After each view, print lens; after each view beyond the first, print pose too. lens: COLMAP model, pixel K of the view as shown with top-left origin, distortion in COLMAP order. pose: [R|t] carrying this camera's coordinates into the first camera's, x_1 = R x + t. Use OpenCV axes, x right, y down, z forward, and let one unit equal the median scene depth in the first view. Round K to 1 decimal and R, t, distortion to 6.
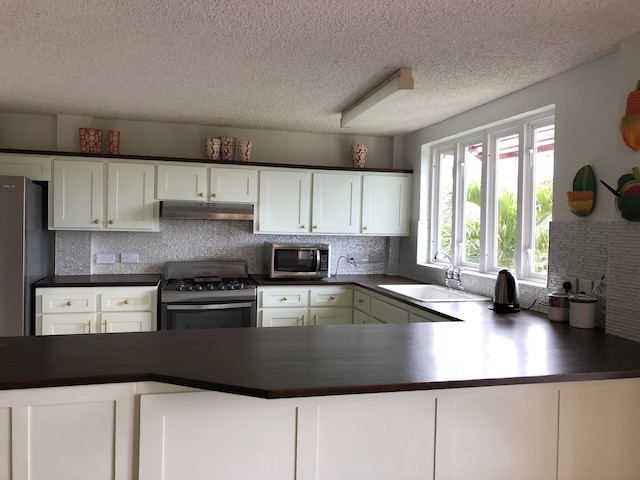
lens RADIAL K [[527.5, 0, 317.1], [0, 527.5, 240.1], [0, 0, 1]] dist [0.029740, -0.029718]
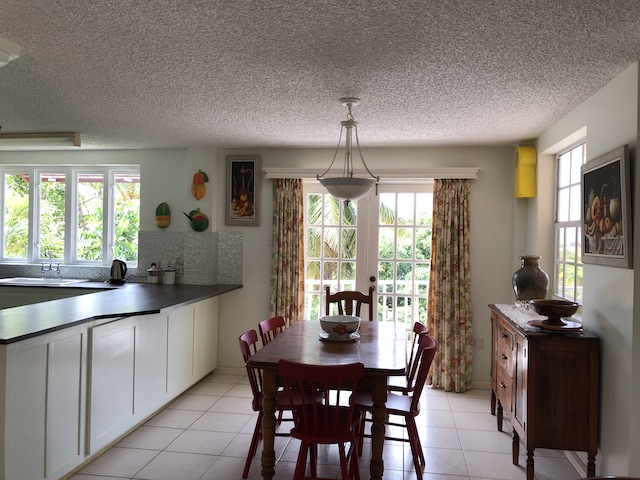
lens RADIAL K [[527.5, 0, 321.2], [0, 527.5, 239.3], [0, 0, 1]] dist [0.029740, -0.029718]
pose [[0.376290, -0.011150, 0.926435, -0.681464], [0.014504, 0.999876, 0.006143, -0.005602], [-0.926388, 0.011126, 0.376405, -0.168870]]
